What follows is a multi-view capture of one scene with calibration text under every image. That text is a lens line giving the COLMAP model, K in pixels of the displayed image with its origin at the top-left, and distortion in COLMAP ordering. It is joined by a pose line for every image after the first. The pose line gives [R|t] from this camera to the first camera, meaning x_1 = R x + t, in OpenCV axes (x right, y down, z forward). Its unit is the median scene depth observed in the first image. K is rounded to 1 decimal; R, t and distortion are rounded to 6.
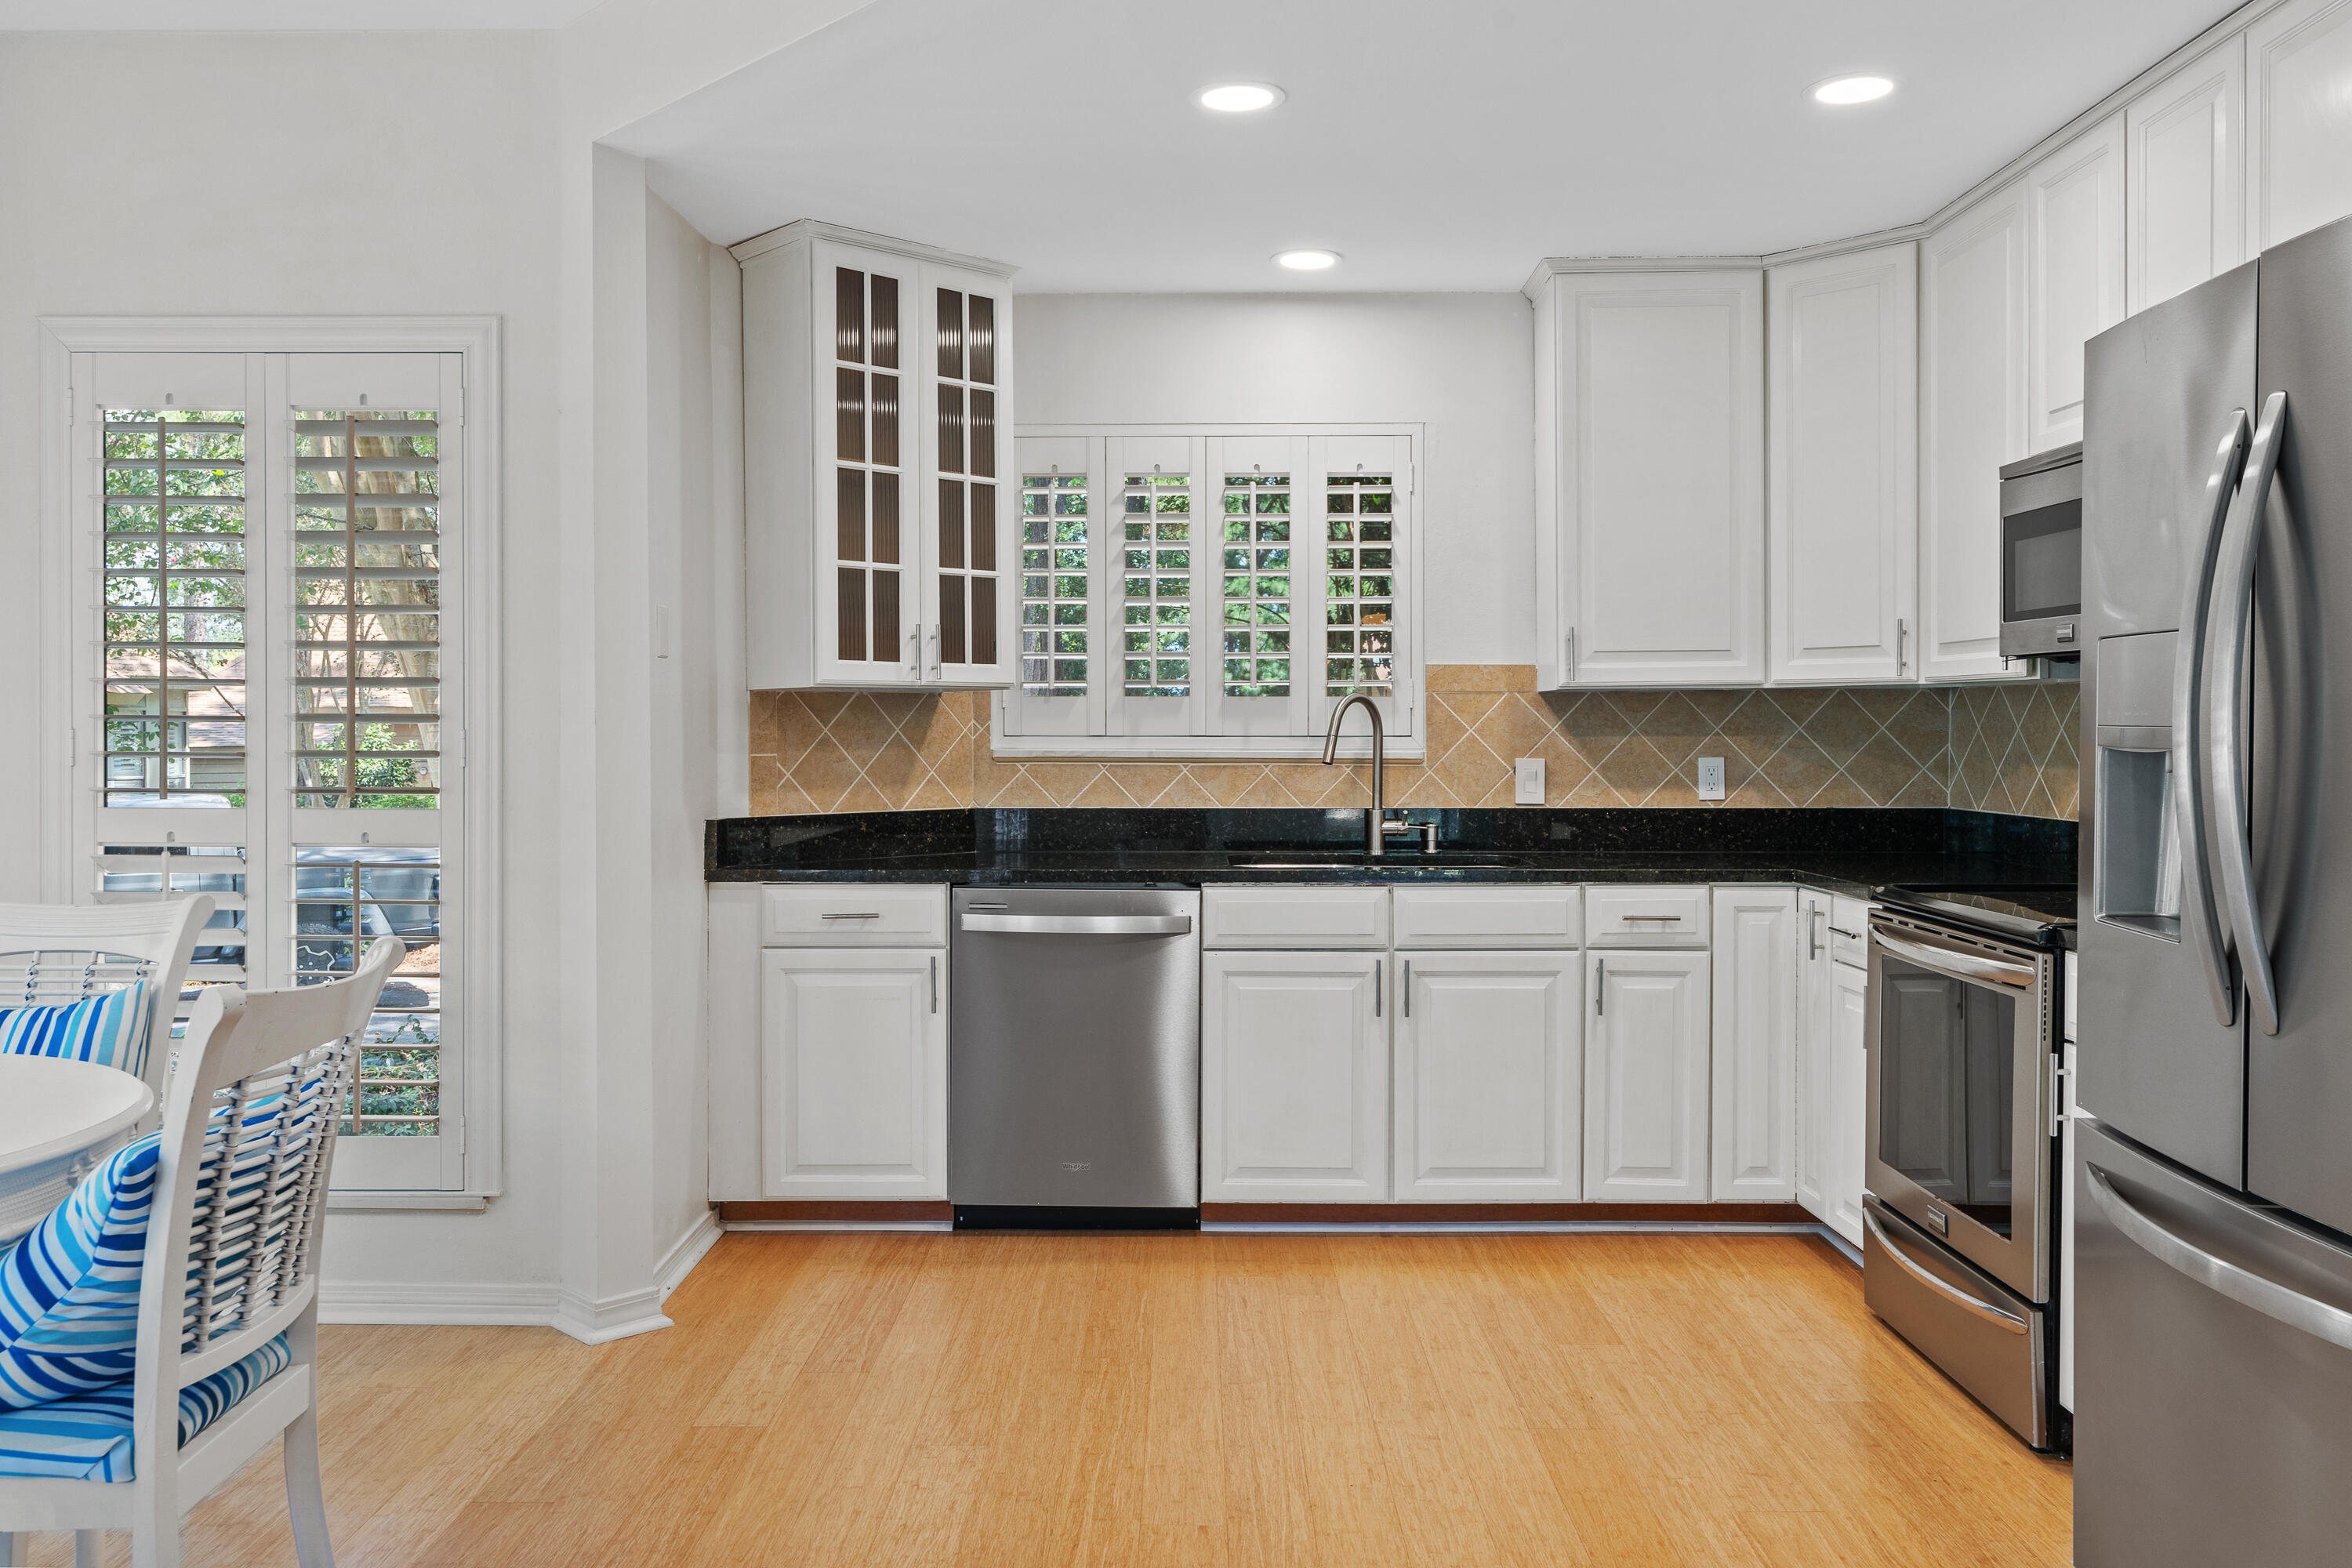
lens RADIAL K [[1785.5, 0, 1146.6], [0, 1785.5, 753.4], [0, 0, 1]] dist [0.009235, 0.000239]
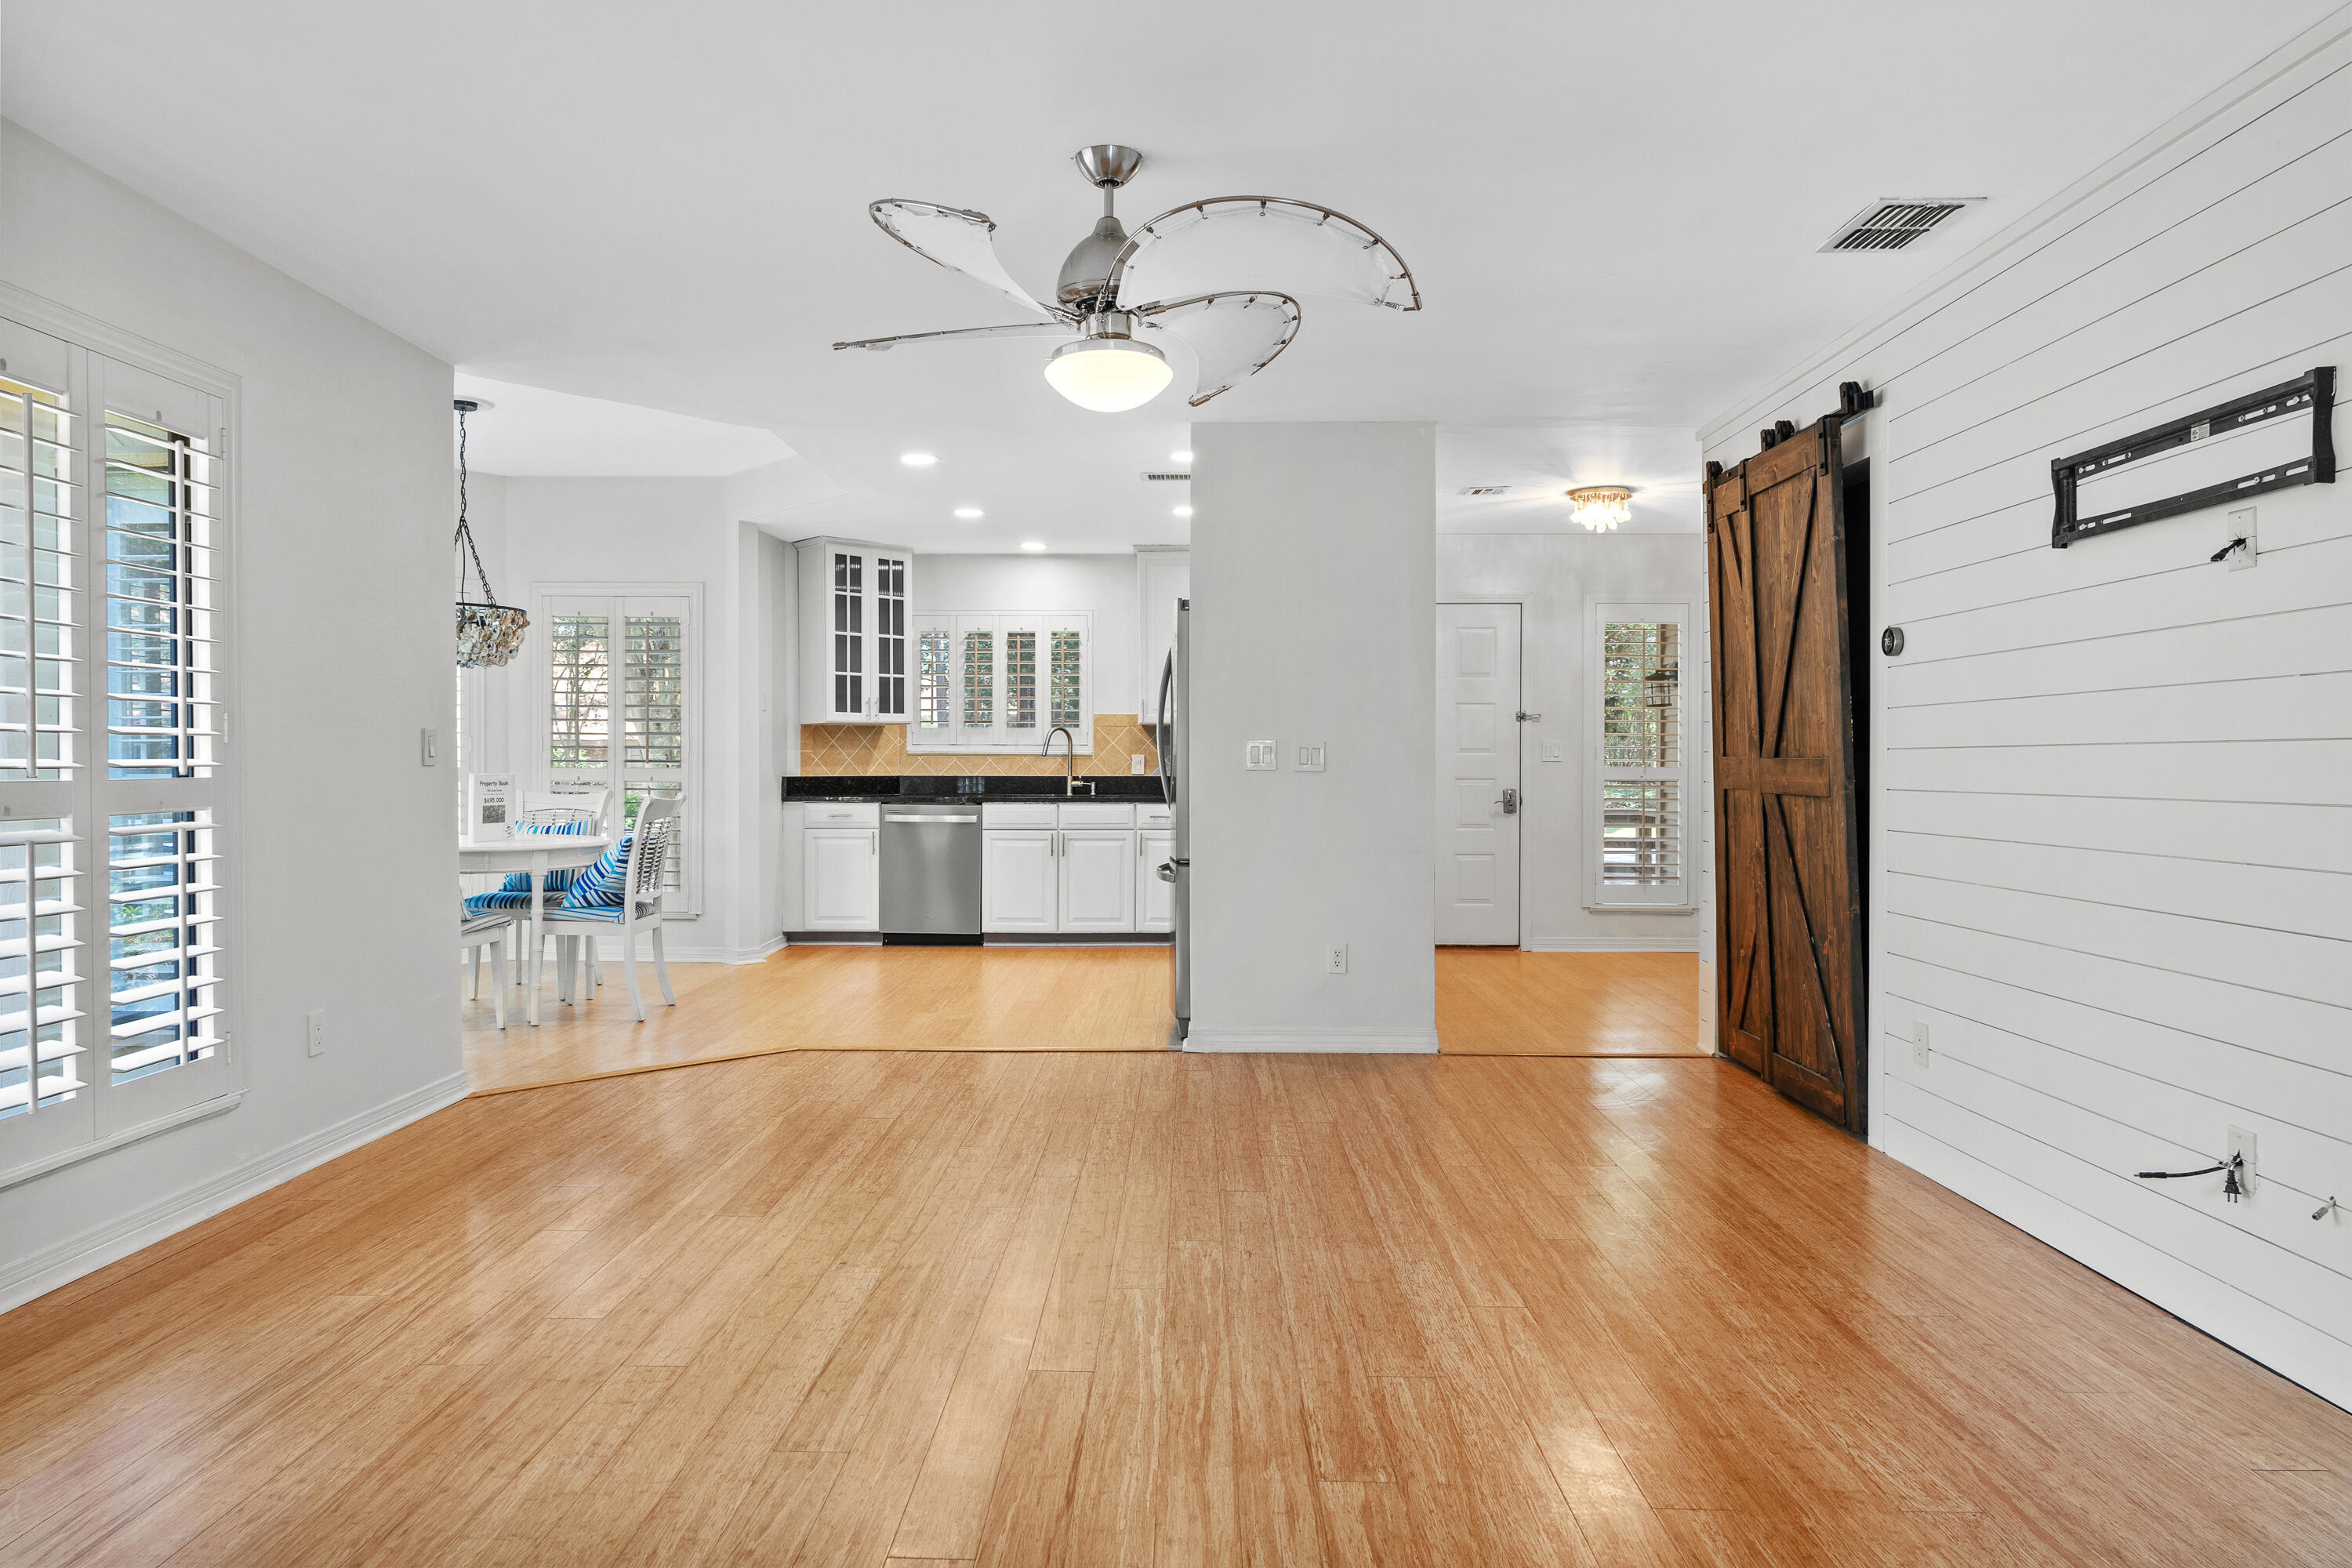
lens RADIAL K [[1423.0, 0, 1170.2], [0, 1423.0, 789.7], [0, 0, 1]] dist [-0.000710, 0.003476]
pose [[0.999975, 0.004061, 0.005781, 0.269180], [-0.004101, 0.999968, 0.006805, 0.038627], [-0.005754, -0.006828, 0.999960, -0.936179]]
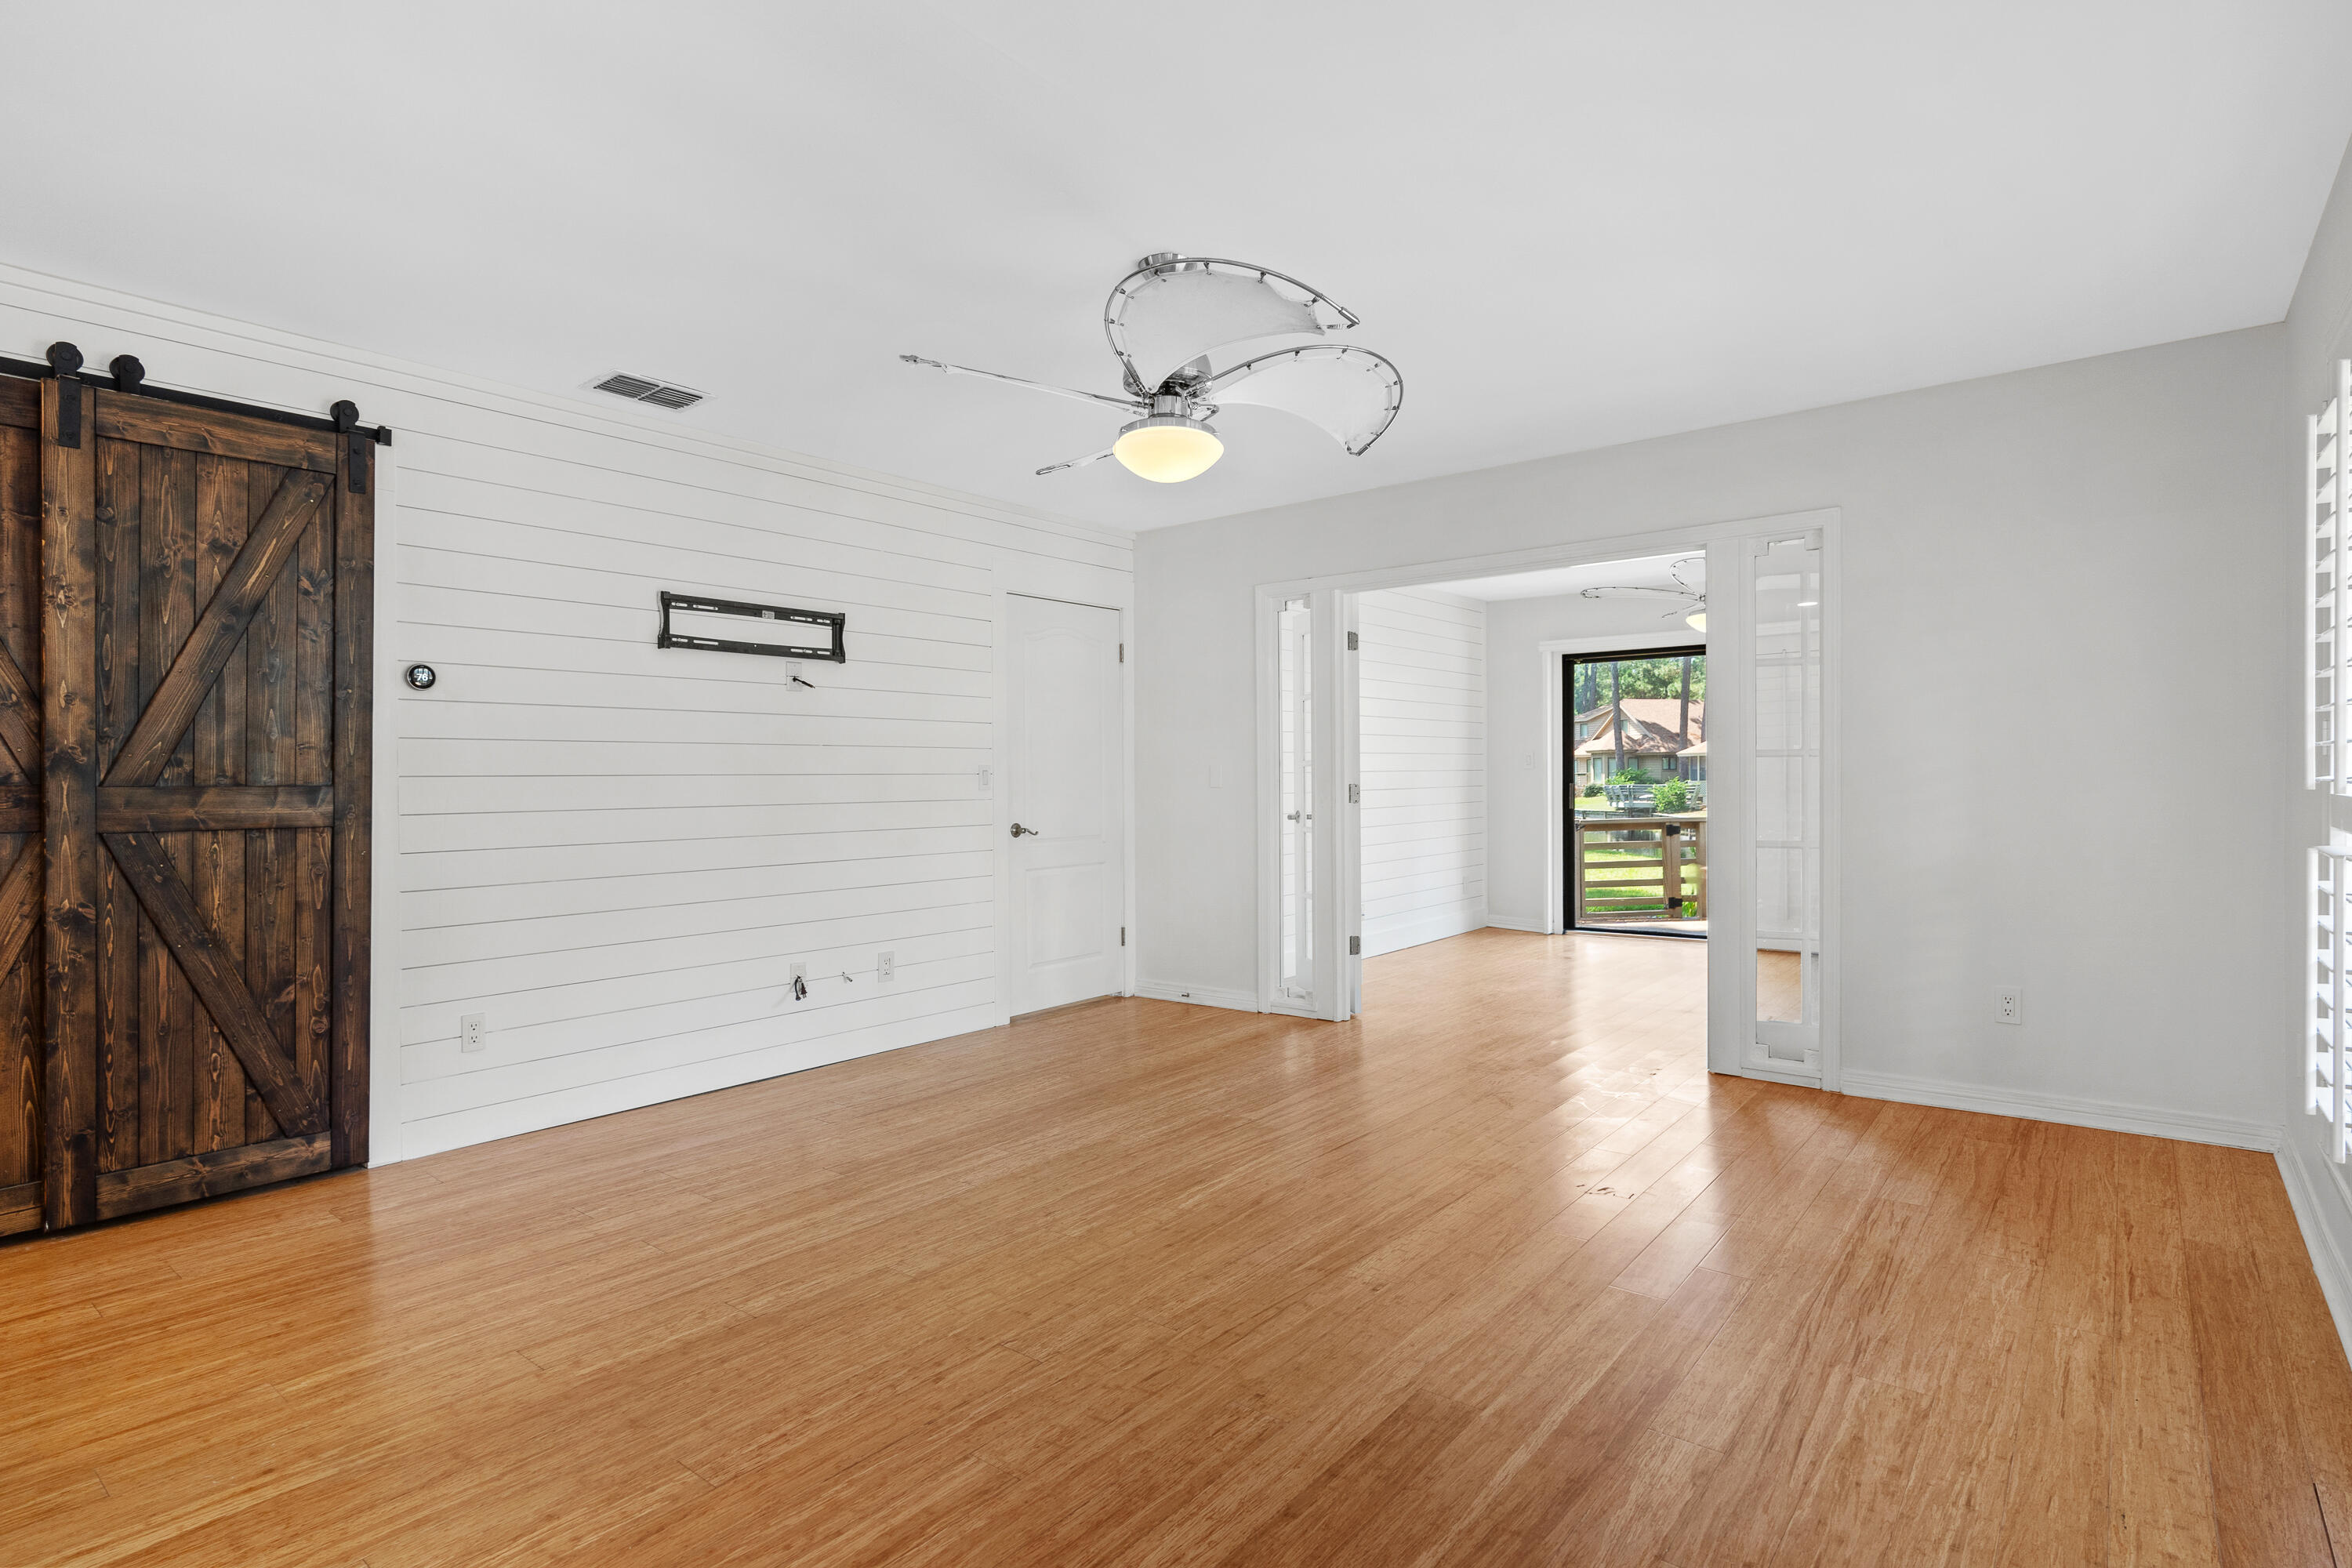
lens RADIAL K [[1182.5, 0, 1181.6], [0, 1182.5, 771.3], [0, 0, 1]] dist [-0.005728, -0.001229]
pose [[-0.793696, 0.013887, 0.608156, -0.178967], [0.019175, 0.999814, 0.002195, 0.021613], [-0.608013, 0.013404, -0.793814, 0.311946]]
